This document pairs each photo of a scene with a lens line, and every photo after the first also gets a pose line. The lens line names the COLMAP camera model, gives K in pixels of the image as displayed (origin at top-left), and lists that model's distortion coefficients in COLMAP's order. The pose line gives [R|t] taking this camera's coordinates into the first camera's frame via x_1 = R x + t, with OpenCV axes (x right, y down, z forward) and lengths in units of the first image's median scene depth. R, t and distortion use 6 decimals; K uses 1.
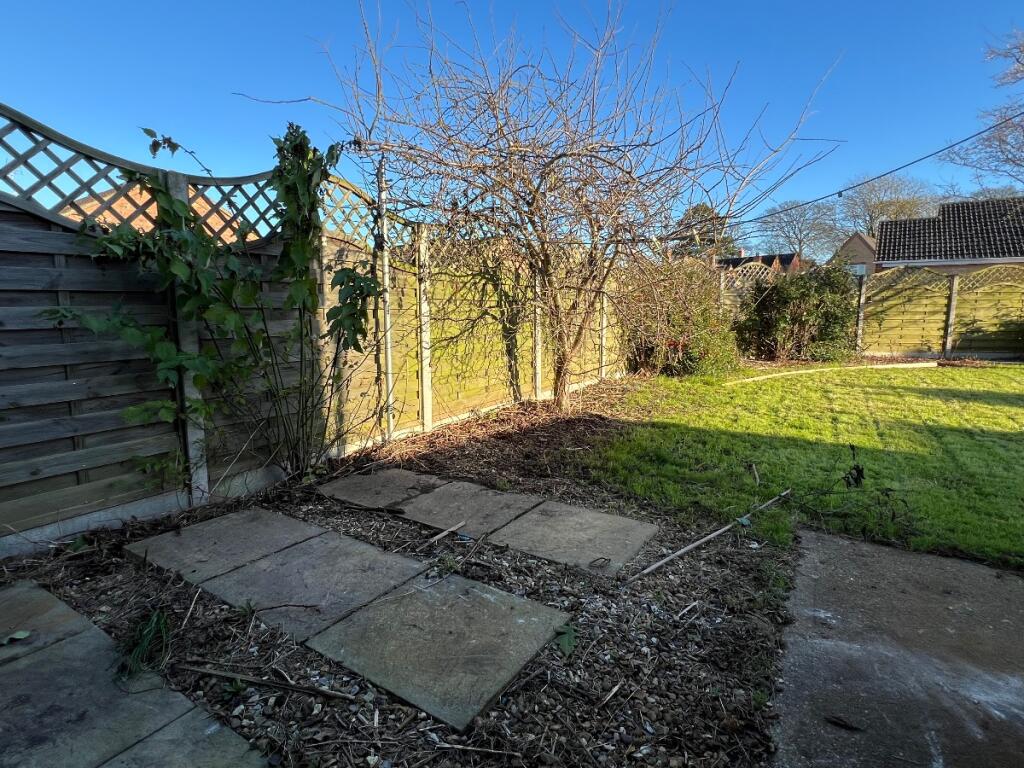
lens RADIAL K [[540.1, 0, 508.6], [0, 540.1, 383.1], [0, 0, 1]] dist [-0.001220, 0.001245]
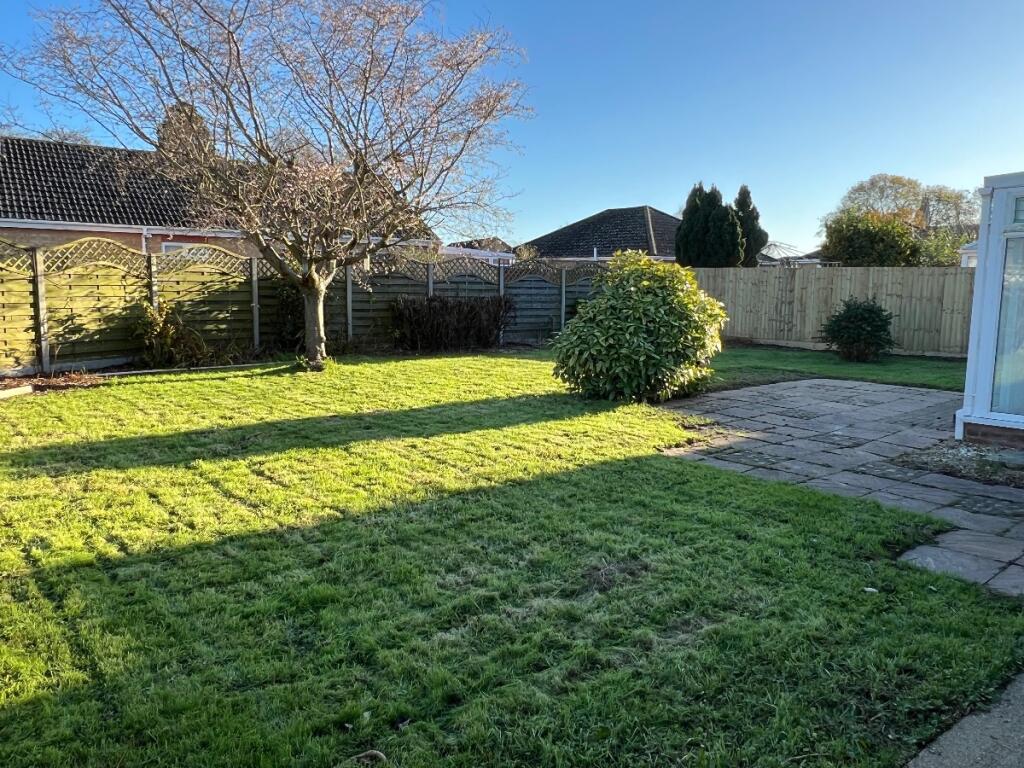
lens RADIAL K [[766.0, 0, 511.6], [0, 766.0, 385.2], [0, 0, 1]] dist [-0.006587, -0.003384]
pose [[0.333246, -0.116764, 0.935582, 0.122348], [0.113255, 0.990074, 0.083225, -0.043959], [-0.936013, 0.078225, 0.343163, 0.143024]]
